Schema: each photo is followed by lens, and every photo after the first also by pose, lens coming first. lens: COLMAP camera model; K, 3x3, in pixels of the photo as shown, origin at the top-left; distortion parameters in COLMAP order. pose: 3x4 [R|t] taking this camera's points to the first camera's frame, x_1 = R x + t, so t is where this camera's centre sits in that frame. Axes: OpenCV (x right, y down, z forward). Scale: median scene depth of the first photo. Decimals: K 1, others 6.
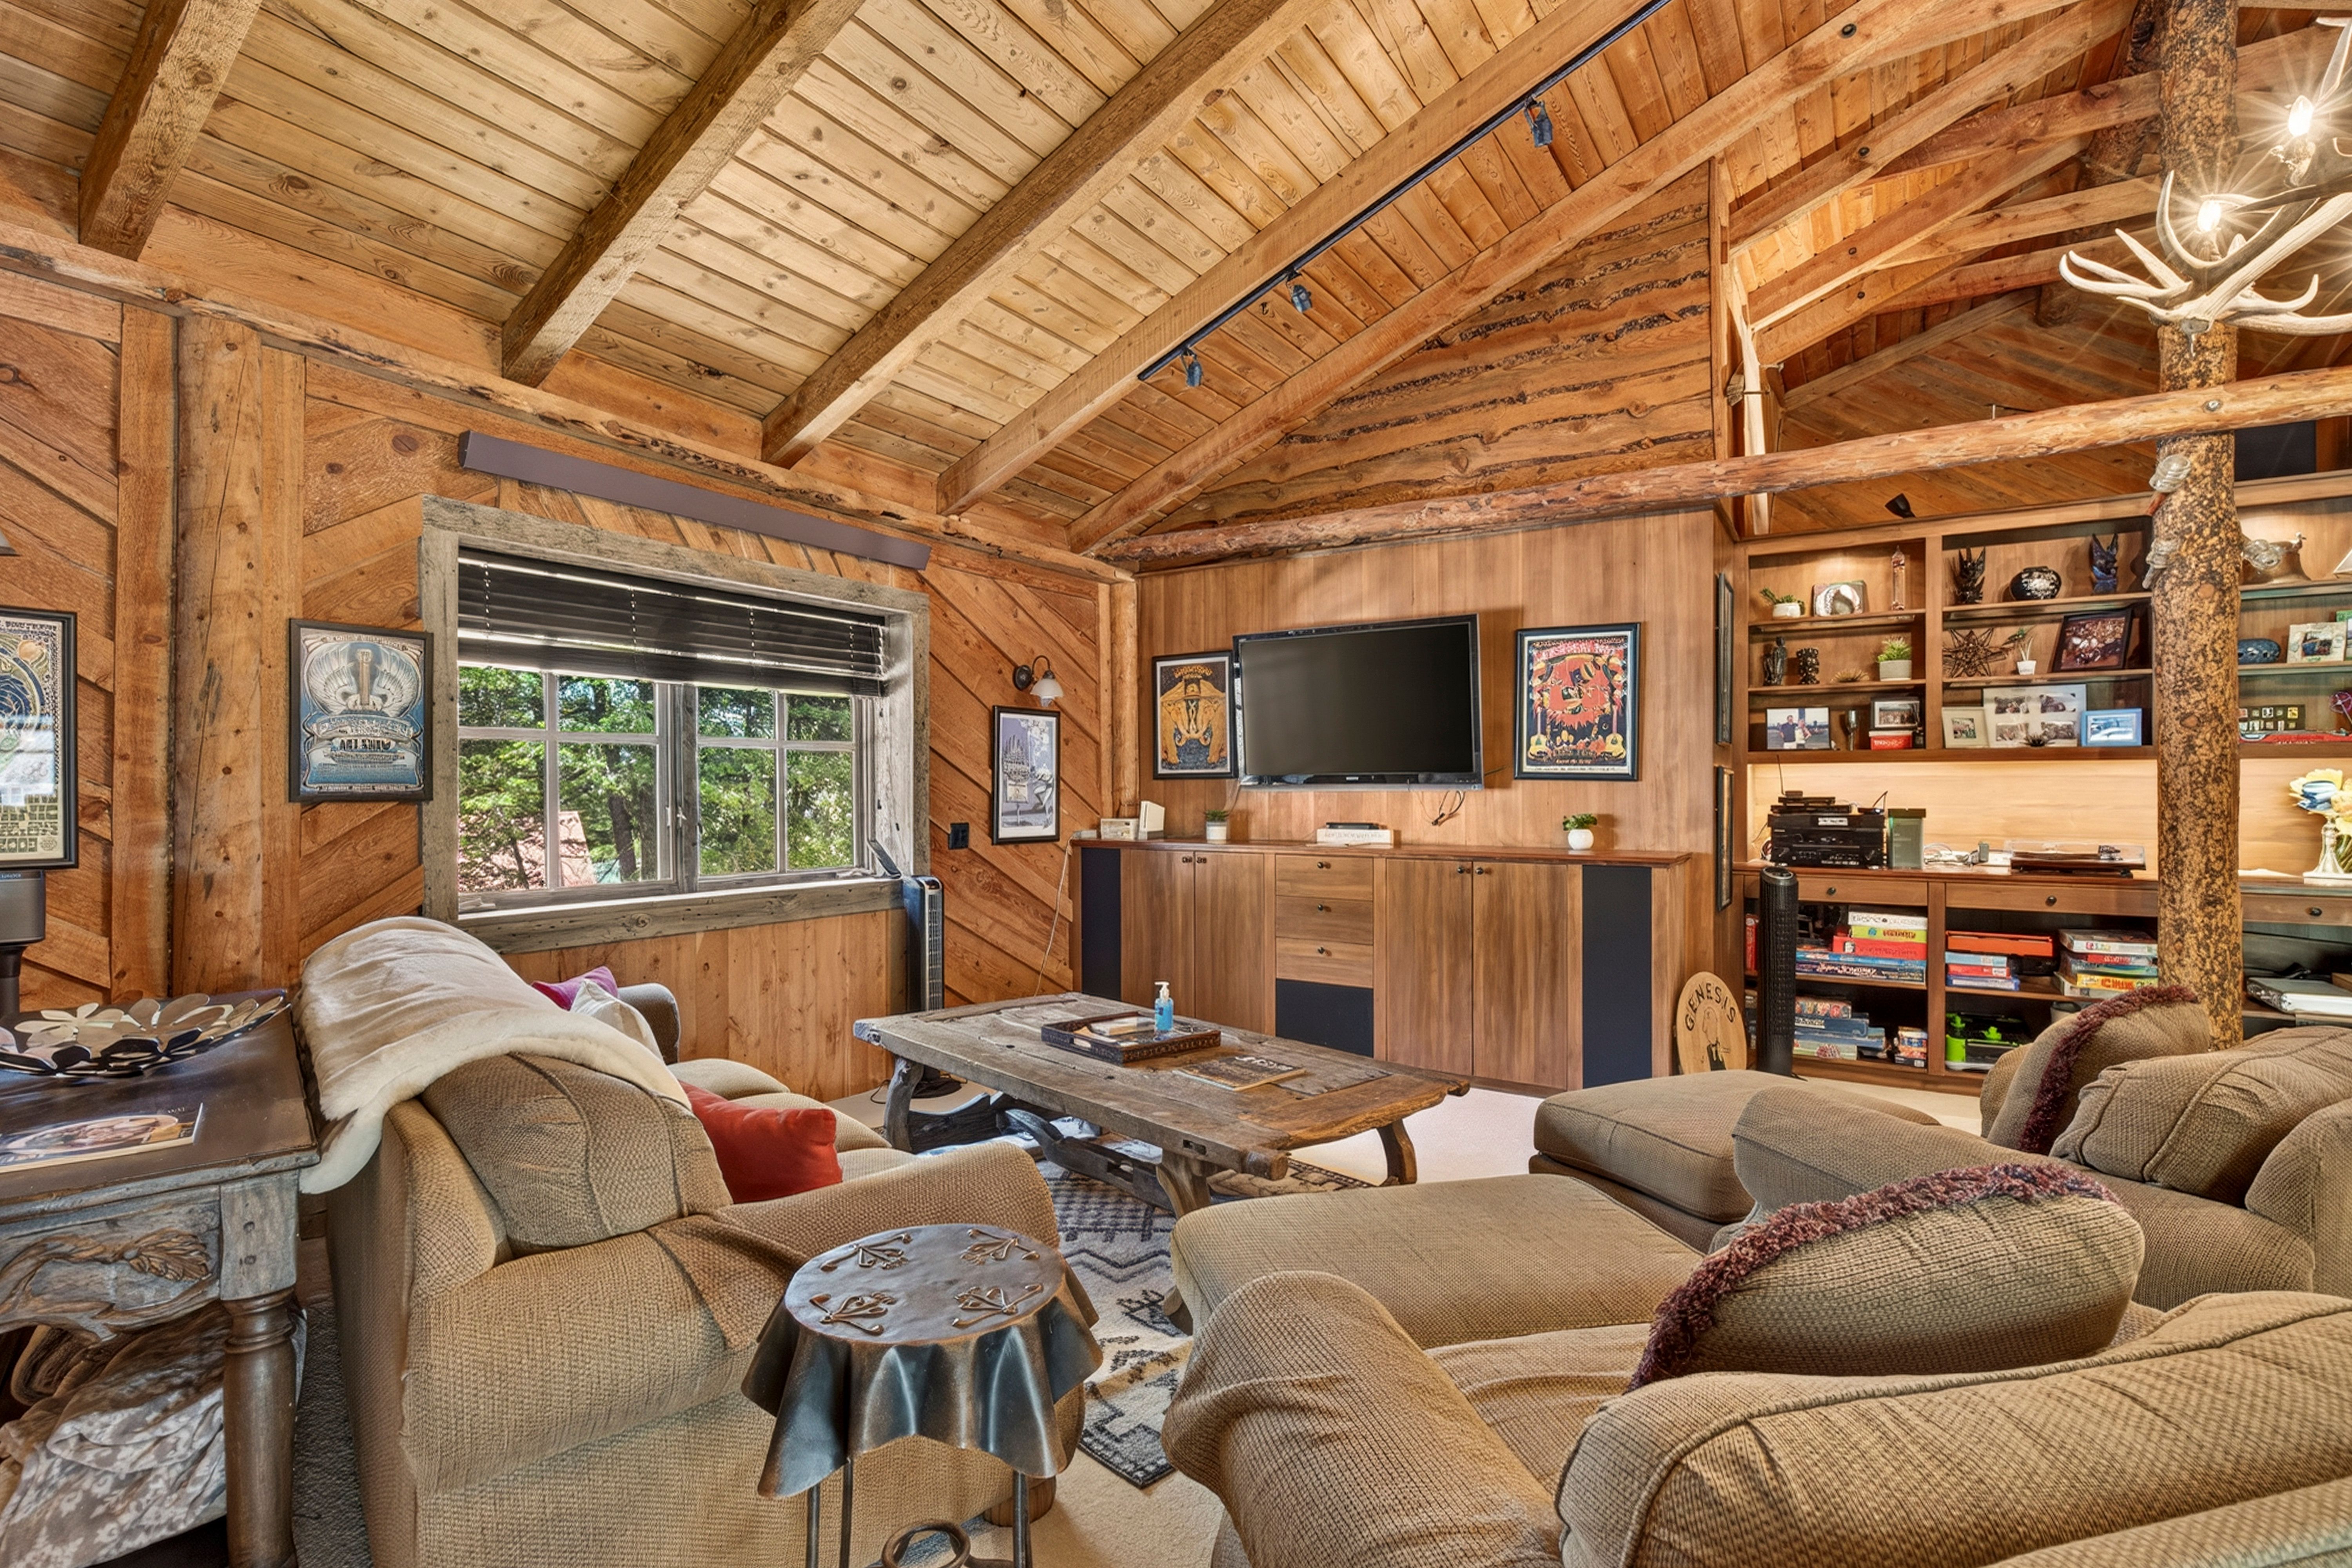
lens RADIAL K [[1085.6, 0, 1185.0], [0, 1085.6, 788.7], [0, 0, 1]] dist [-0.000843, 0.000174]
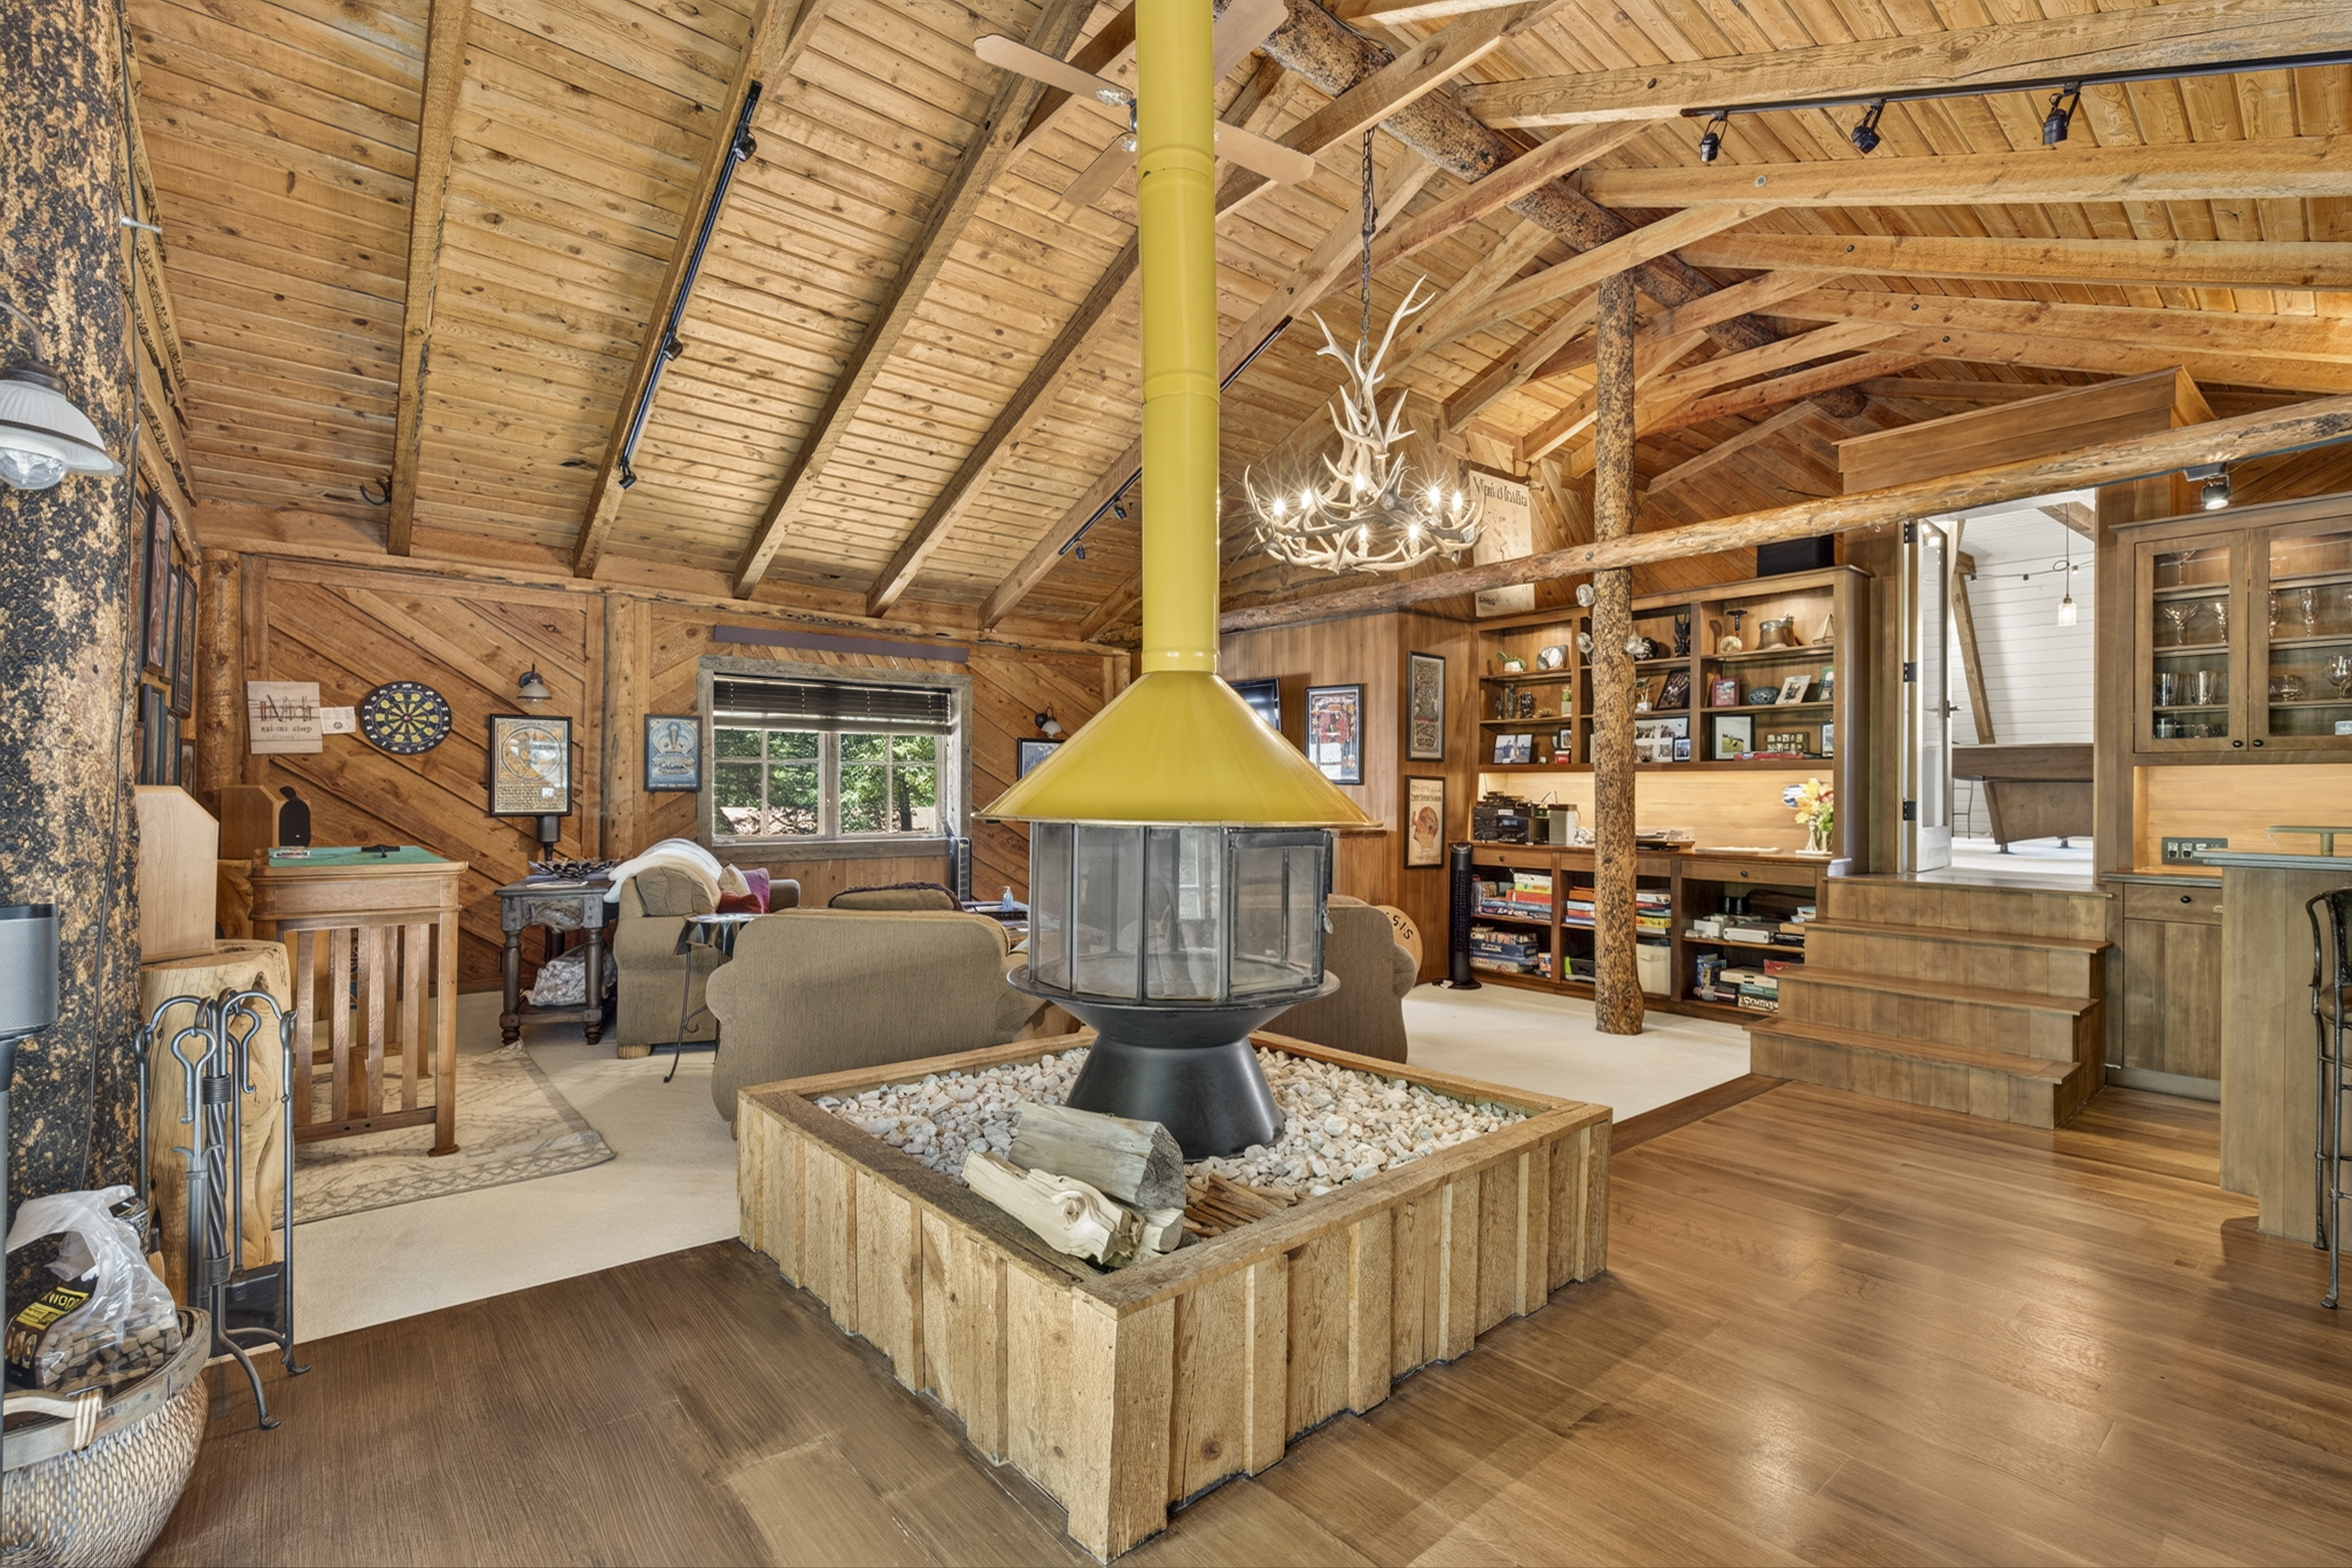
lens RADIAL K [[1046.6, 0, 1176.0], [0, 1046.6, 784.0], [0, 0, 1]] dist [-0.000368, -0.000020]
pose [[0.950636, 0.003257, -0.310291, 0.670810], [-0.005635, 0.999961, -0.006769, 0.003957], [0.310257, 0.008183, 0.950618, -0.552242]]
